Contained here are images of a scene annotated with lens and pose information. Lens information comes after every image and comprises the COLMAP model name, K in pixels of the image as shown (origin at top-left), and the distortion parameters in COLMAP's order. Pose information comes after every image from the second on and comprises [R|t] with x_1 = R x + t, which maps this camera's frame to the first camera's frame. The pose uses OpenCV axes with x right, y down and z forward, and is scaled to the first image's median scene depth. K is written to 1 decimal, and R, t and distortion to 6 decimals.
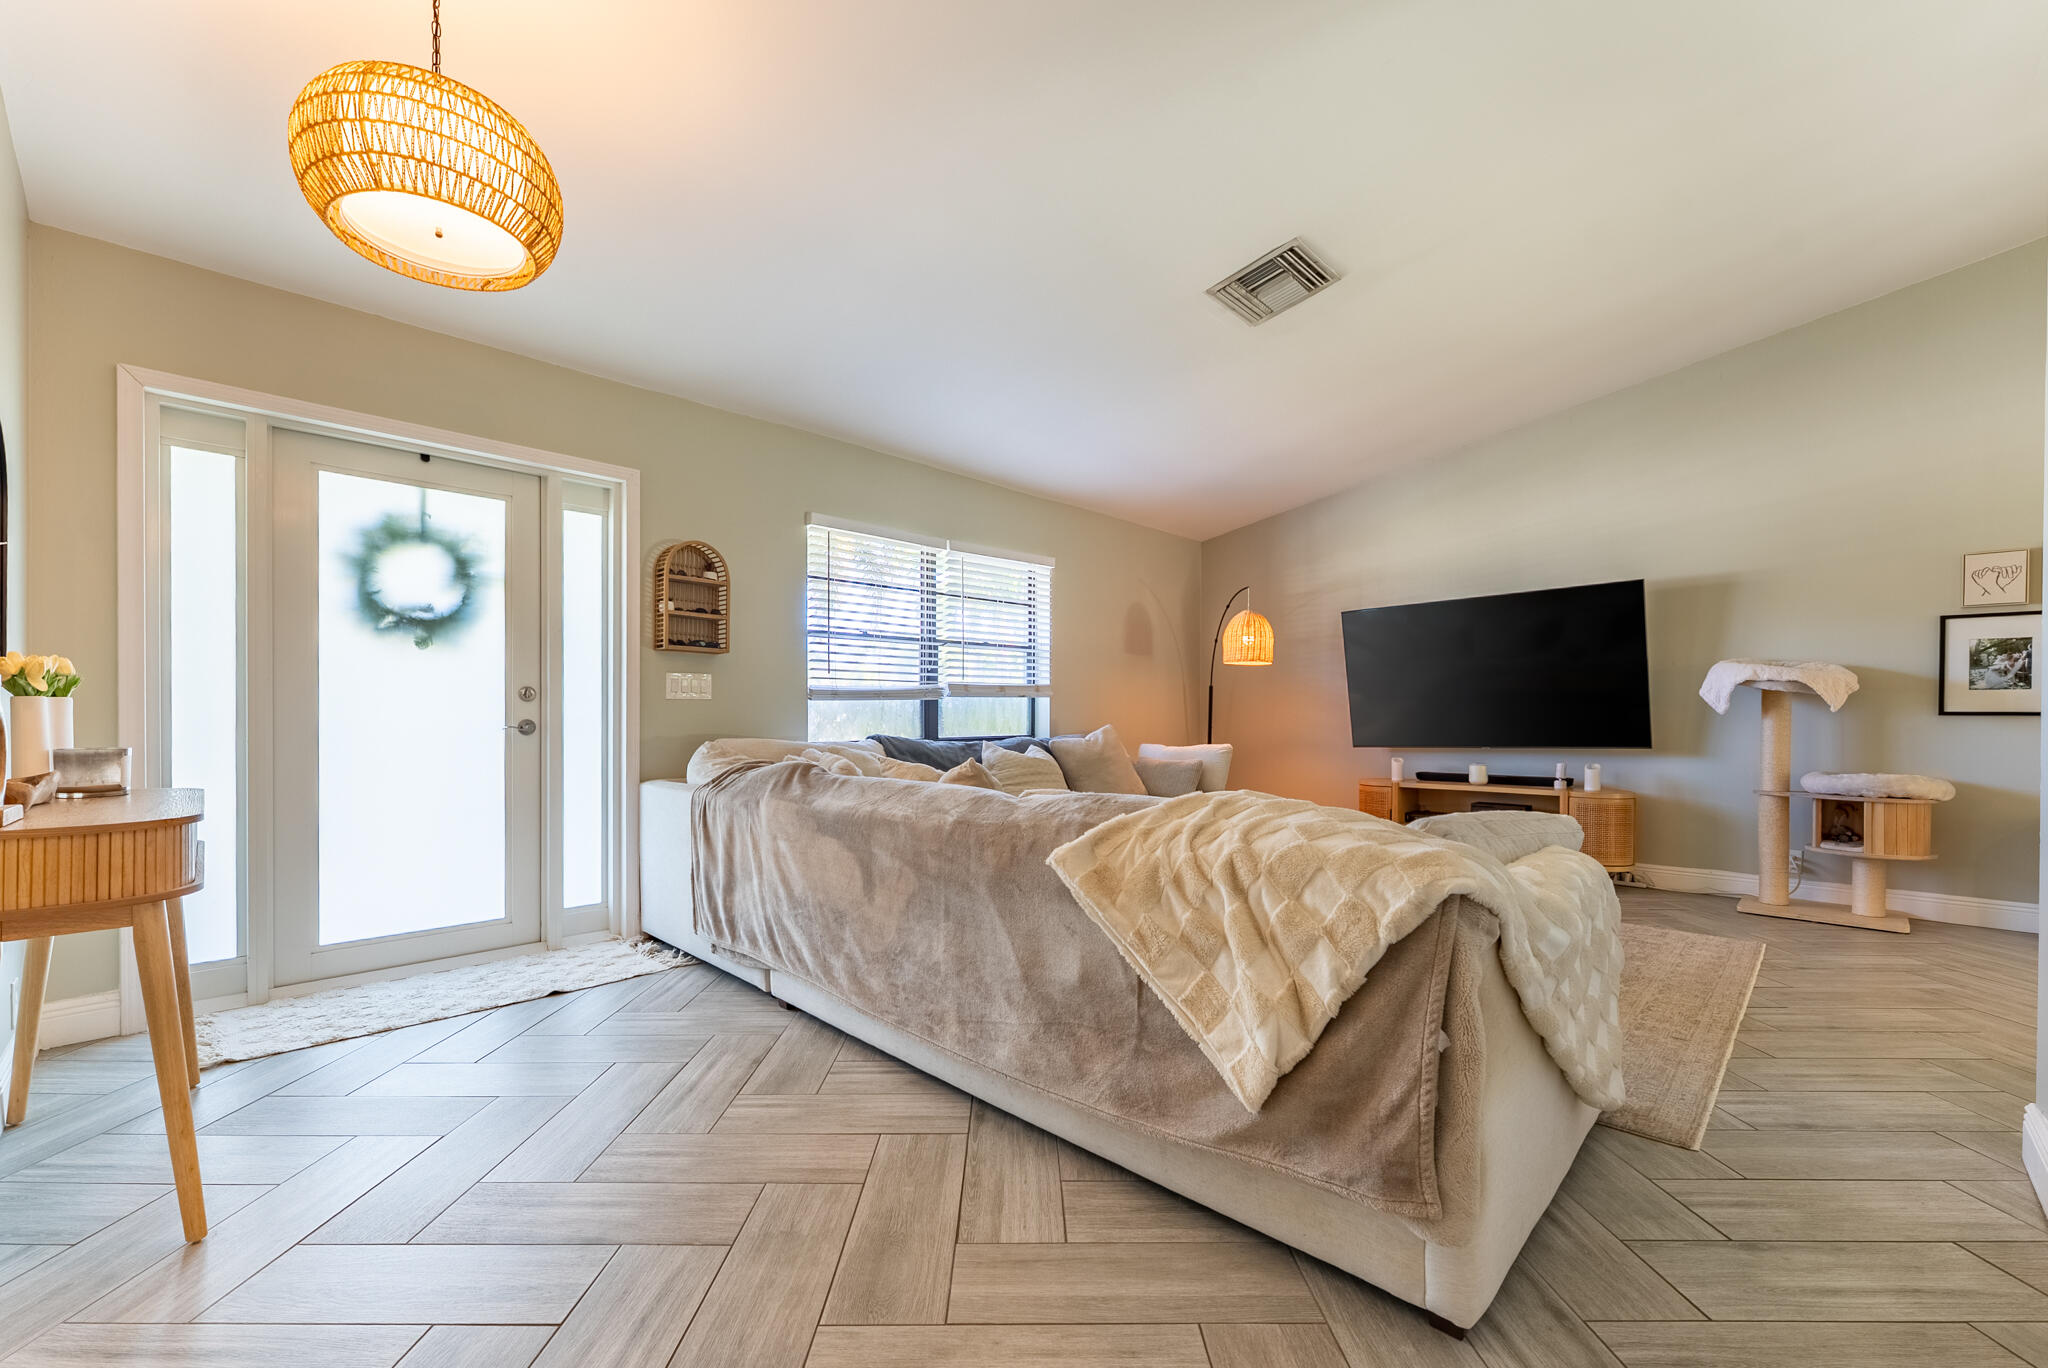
lens RADIAL K [[858.0, 0, 1019.8], [0, 858.0, 718.4], [0, 0, 1]] dist [0.015669, 0.000029]
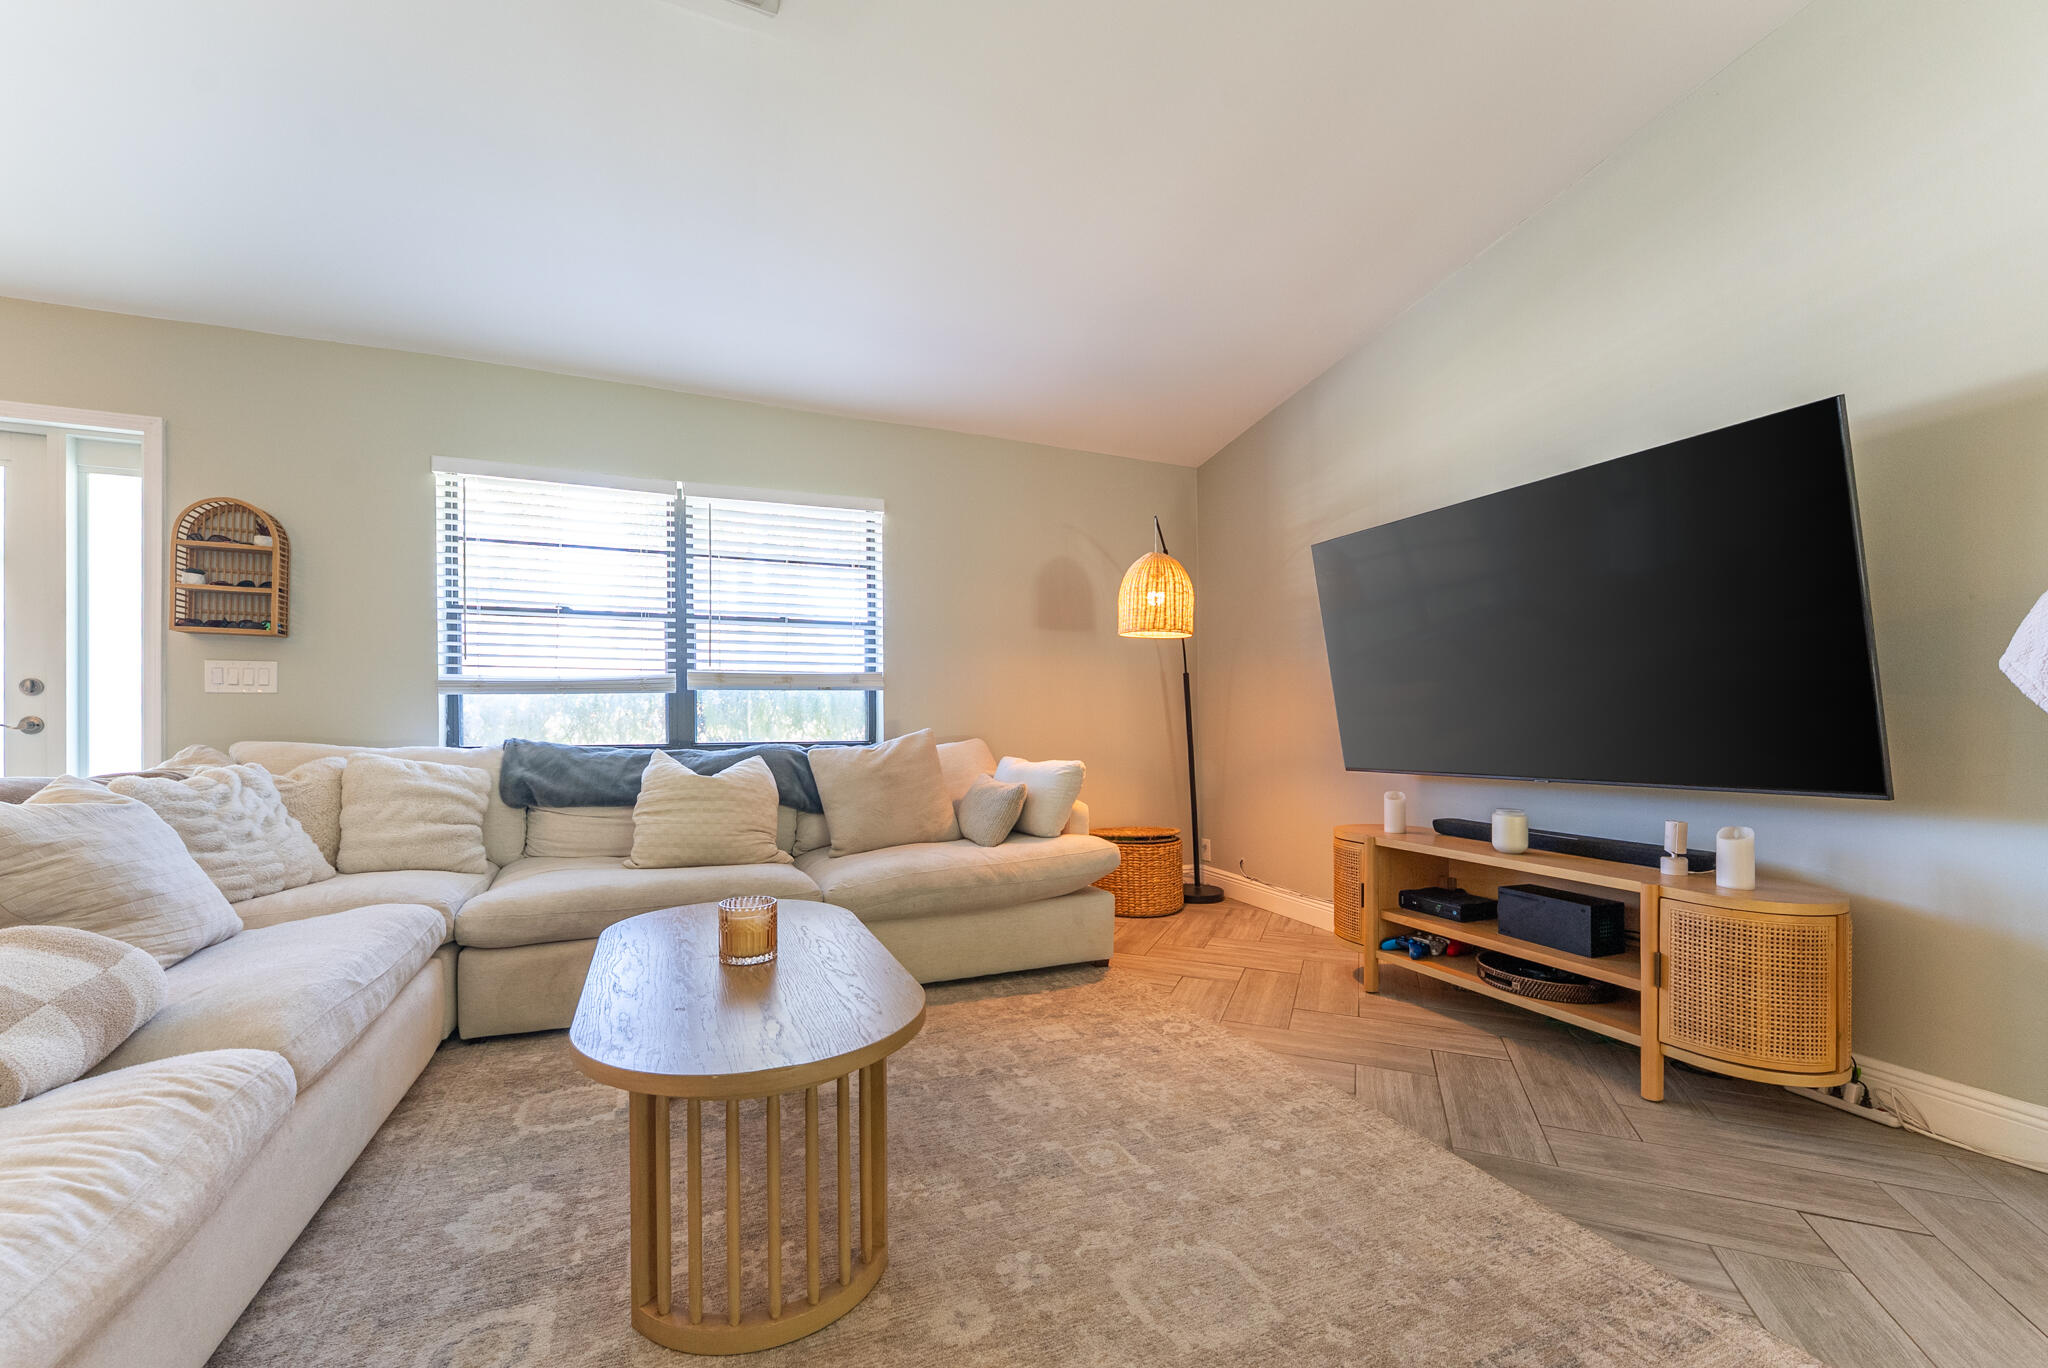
lens RADIAL K [[833.4, 0, 1012.5], [0, 833.4, 716.8], [0, 0, 1]] dist [-0.001296, -0.000203]
pose [[0.918173, 0.004441, -0.396154, 0.486751], [-0.005187, 0.999986, -0.000814, -0.001902], [0.396145, 0.002802, 0.918184, 0.454262]]
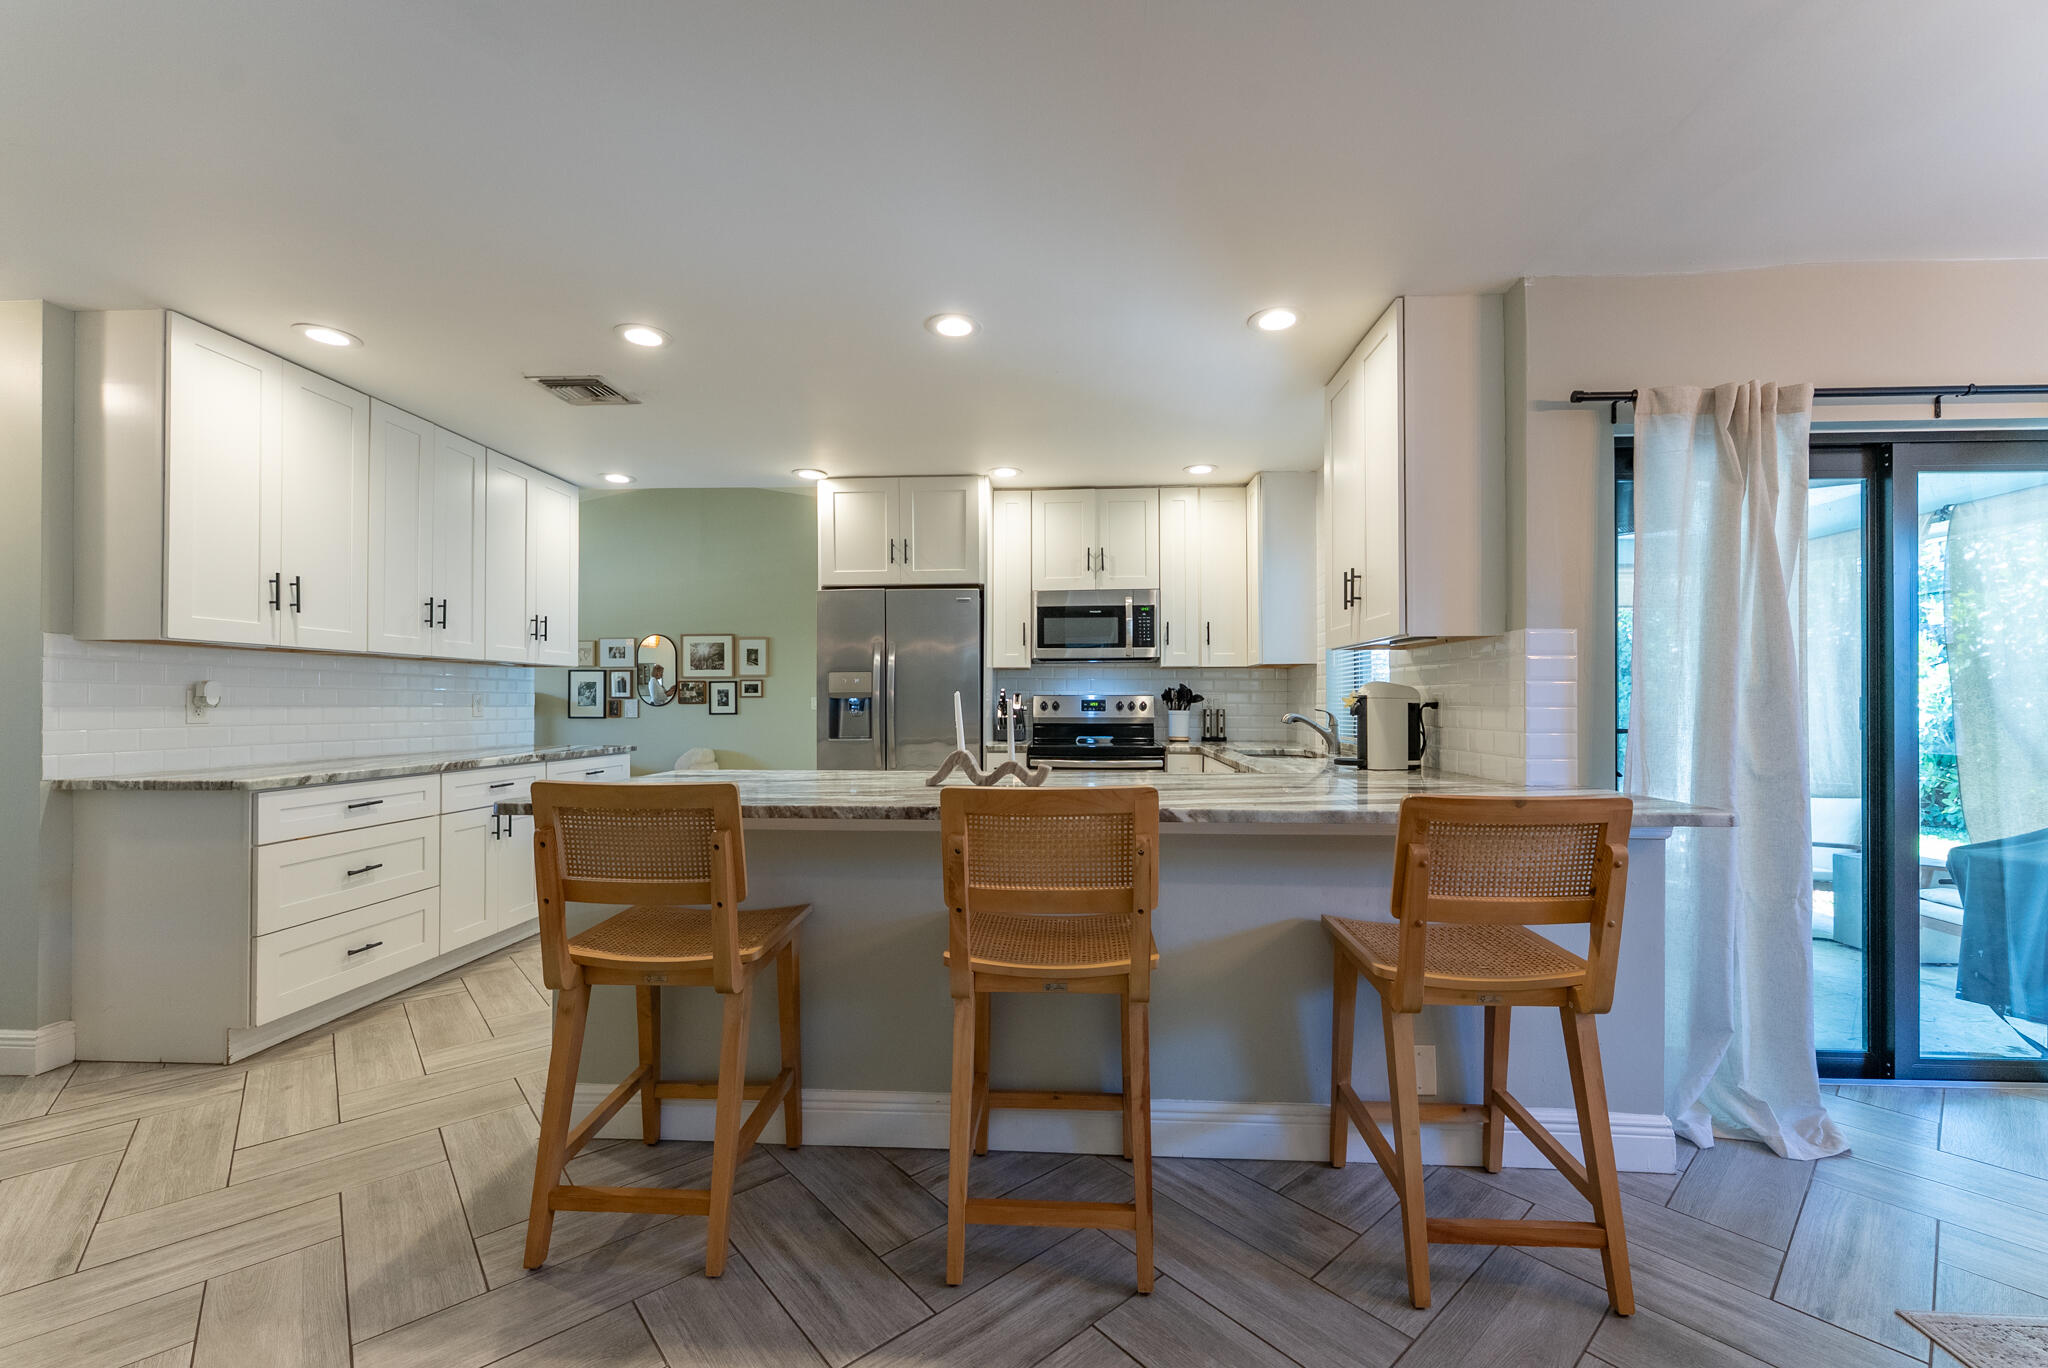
lens RADIAL K [[821.0, 0, 1022.5], [0, 821.0, 696.4], [0, 0, 1]] dist [0.001734, 0.000113]
pose [[0.756812, -0.000884, 0.653632, 0.508112], [0.006624, 0.999958, -0.006317, -0.030033], [-0.653599, 0.009111, 0.756786, -0.975763]]
